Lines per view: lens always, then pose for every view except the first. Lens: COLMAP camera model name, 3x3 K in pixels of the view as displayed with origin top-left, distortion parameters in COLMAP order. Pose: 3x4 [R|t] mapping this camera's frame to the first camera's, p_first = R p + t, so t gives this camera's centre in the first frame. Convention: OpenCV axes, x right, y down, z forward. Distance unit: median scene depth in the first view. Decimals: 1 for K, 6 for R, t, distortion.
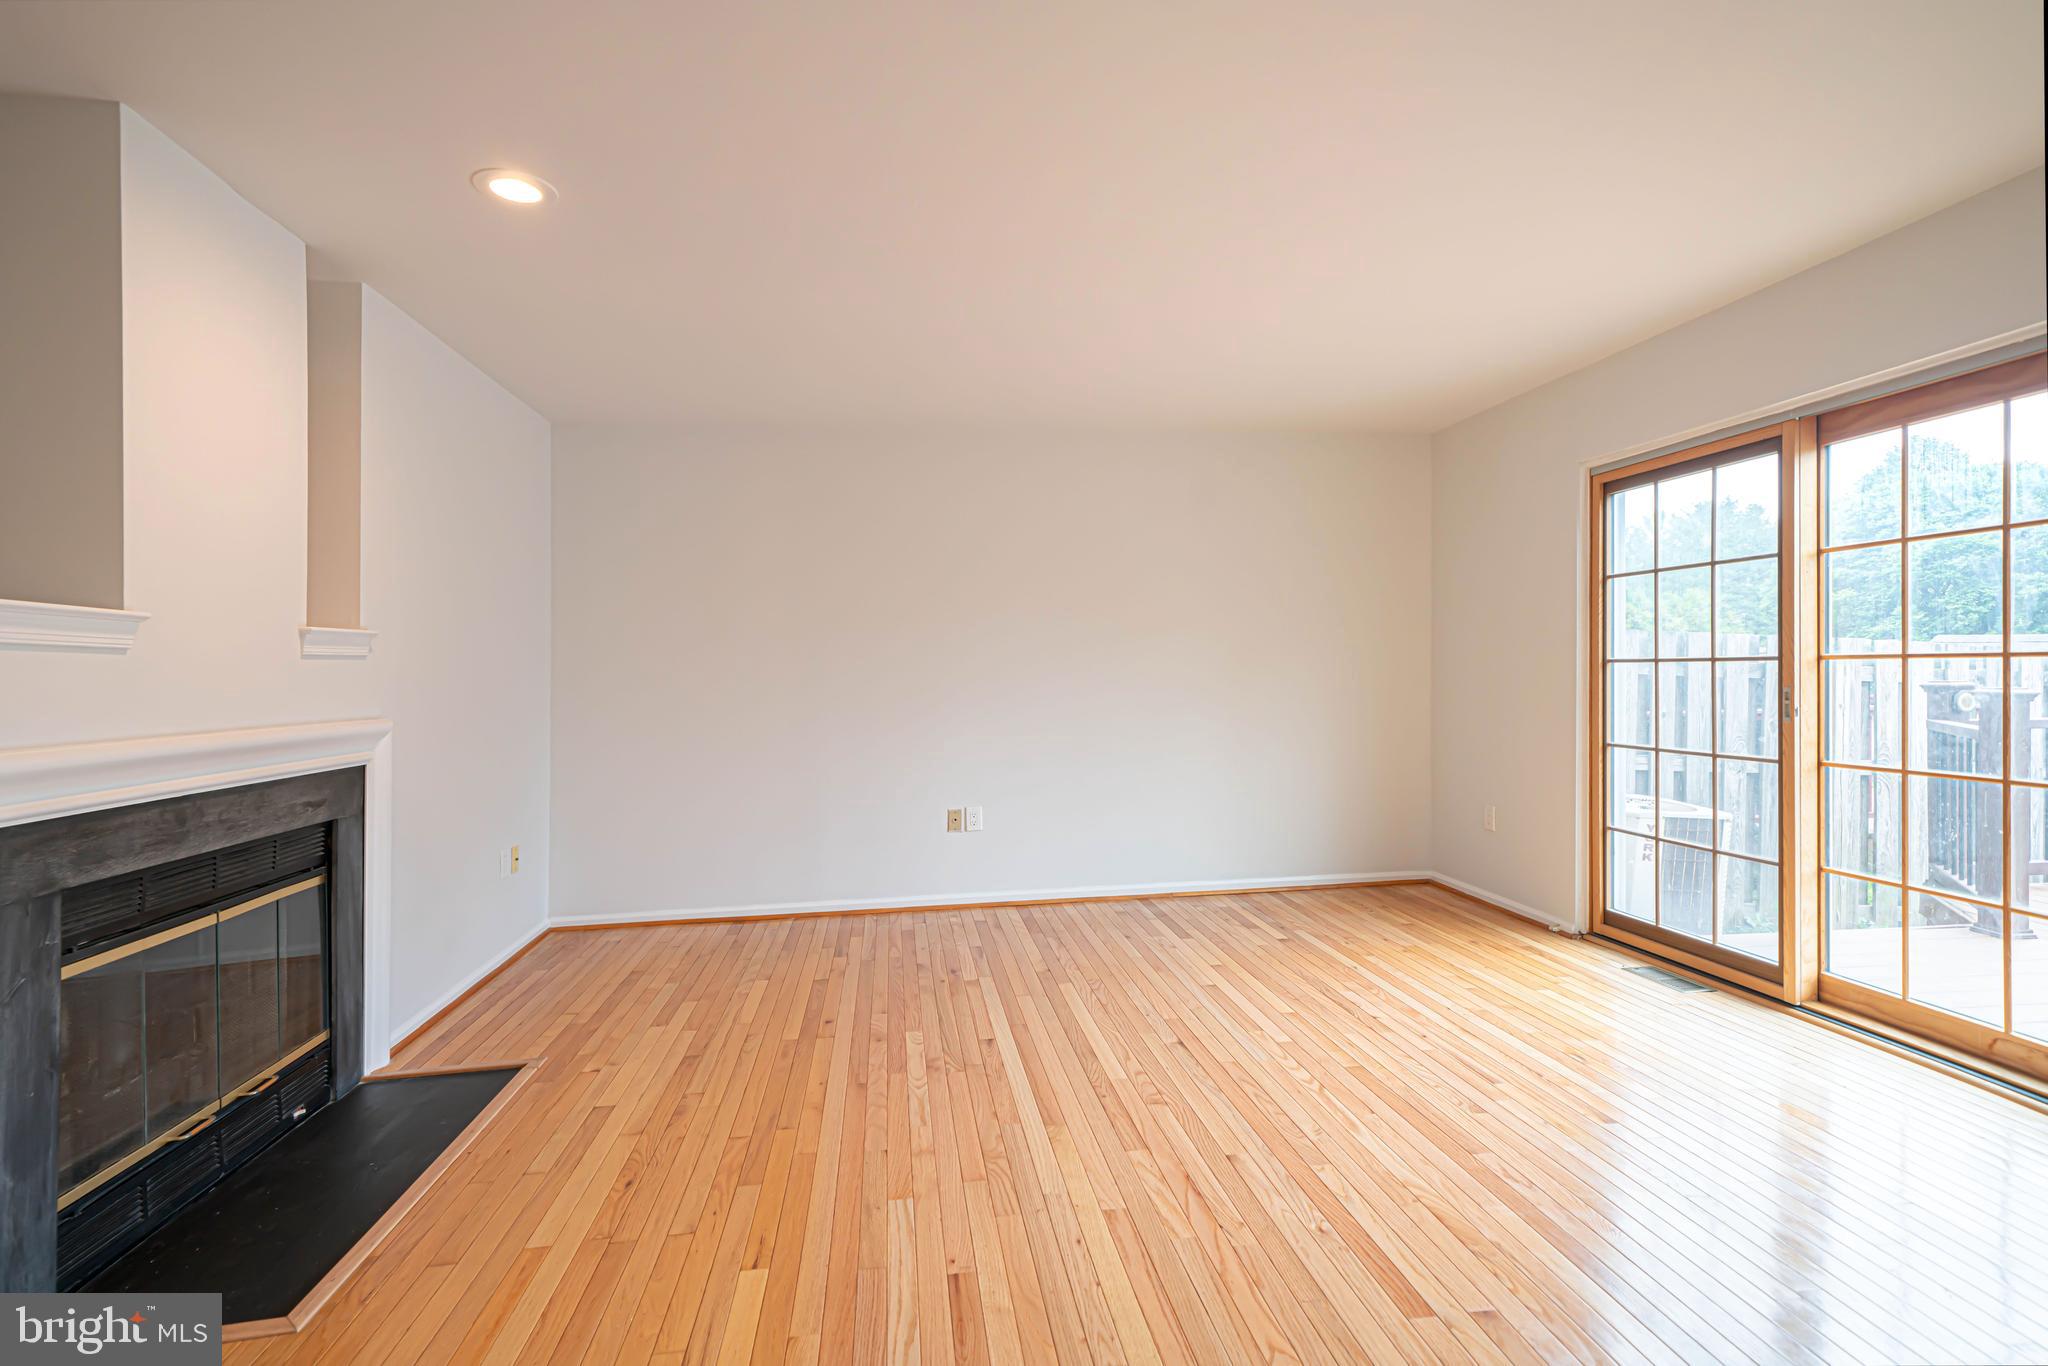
lens RADIAL K [[945.0, 0, 1006.4], [0, 945.0, 669.3], [0, 0, 1]] dist [0.043884, 0.001260]
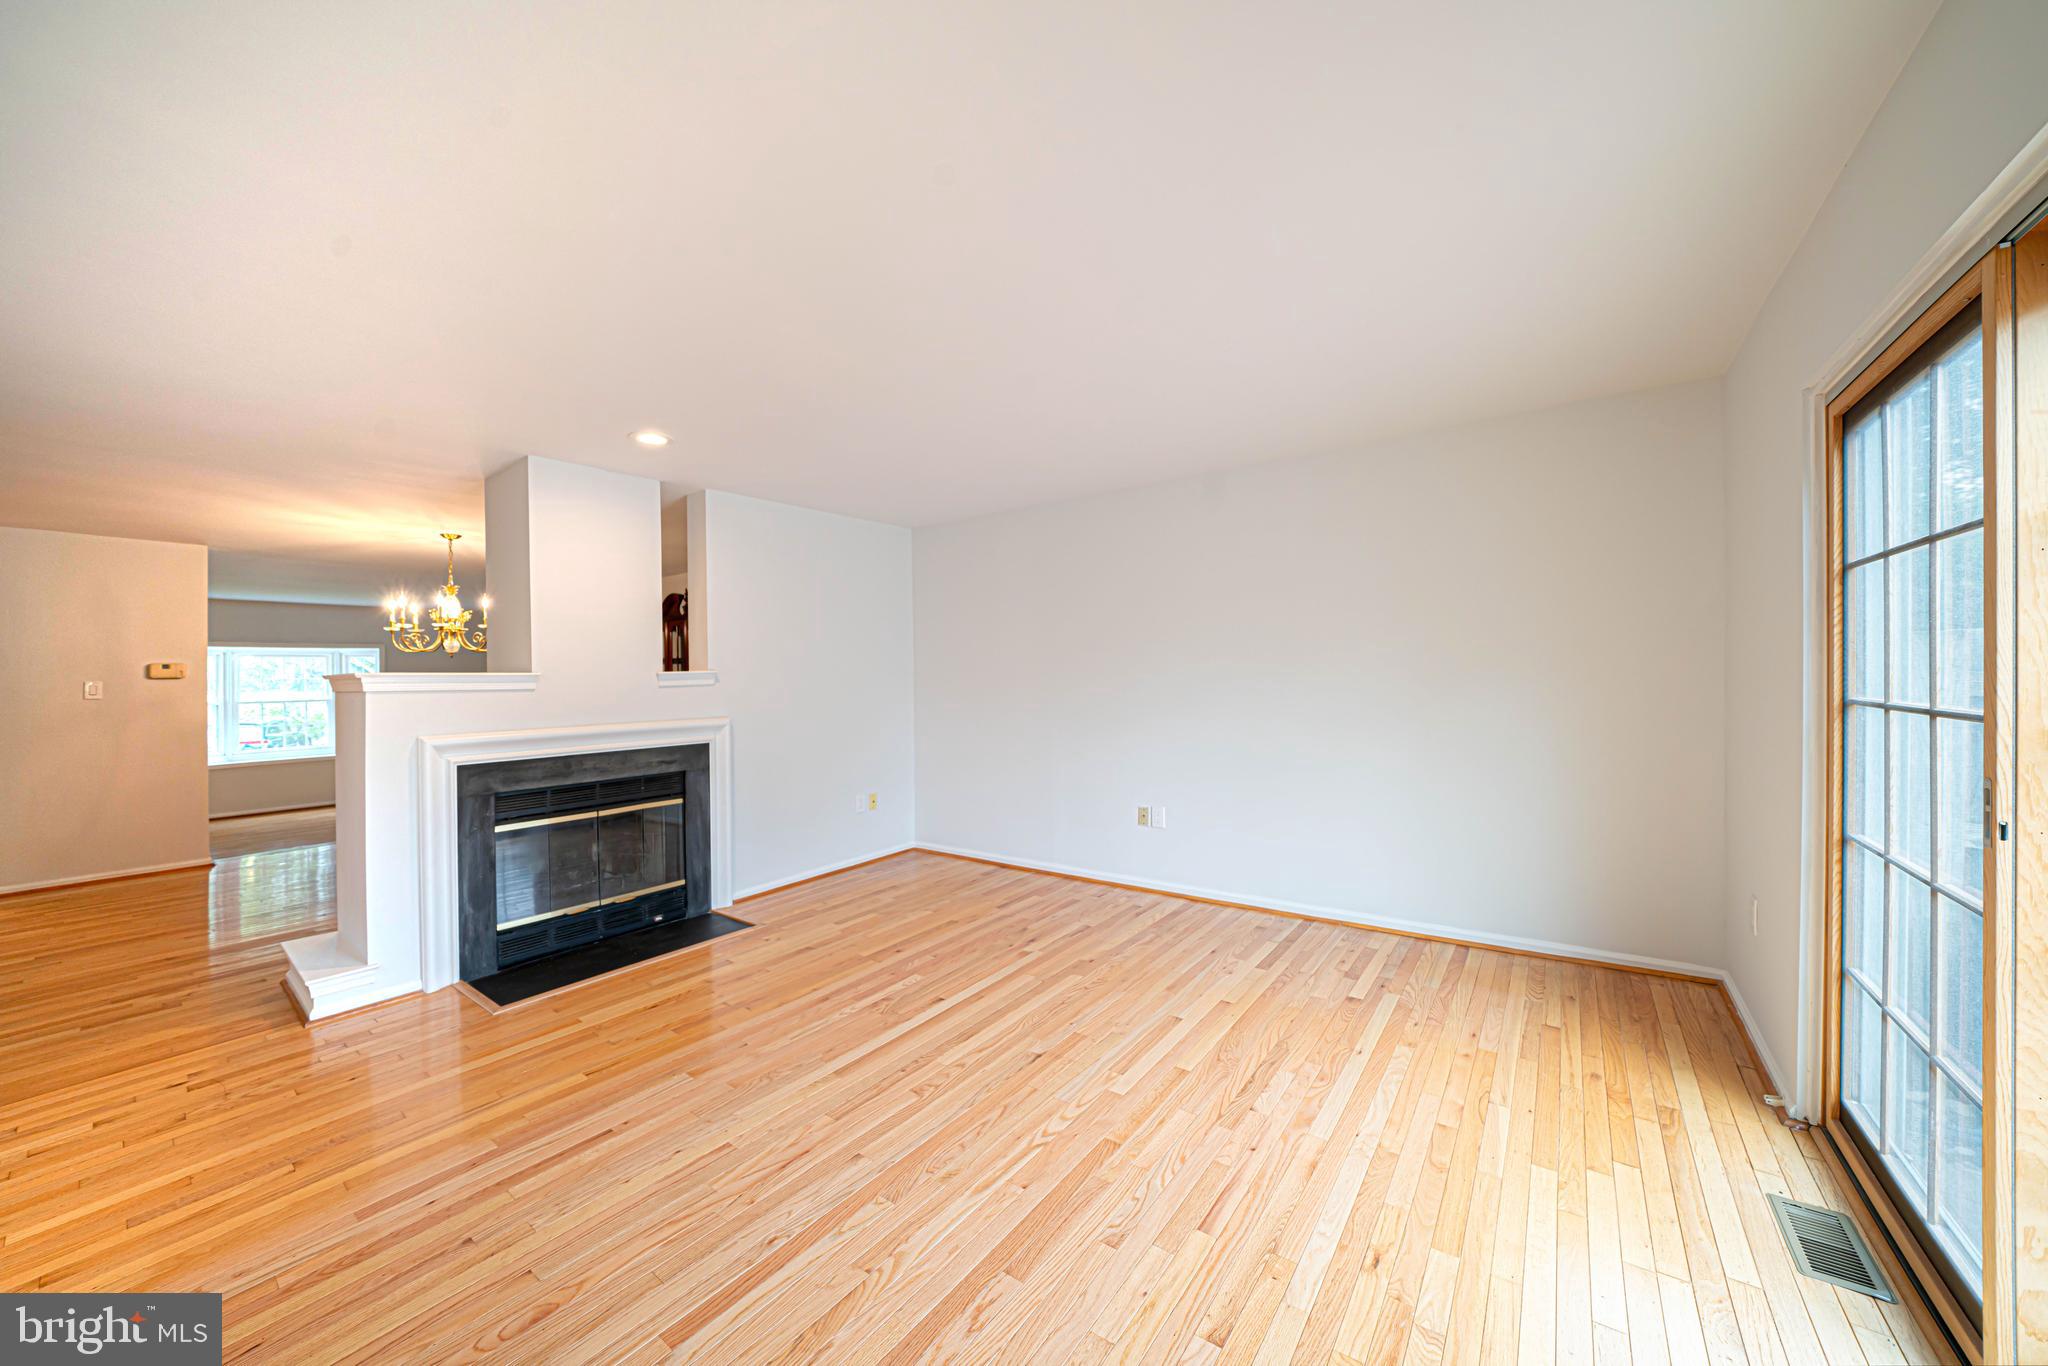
lens RADIAL K [[725.8, 0, 1037.5], [0, 725.8, 671.7], [0, 0, 1]] dist [-0.008825, -0.000613]
pose [[0.732900, 0.003357, -0.680328, 0.724912], [0.006037, 0.999916, 0.011438, -0.047255], [0.680310, -0.012490, 0.732818, 0.405890]]
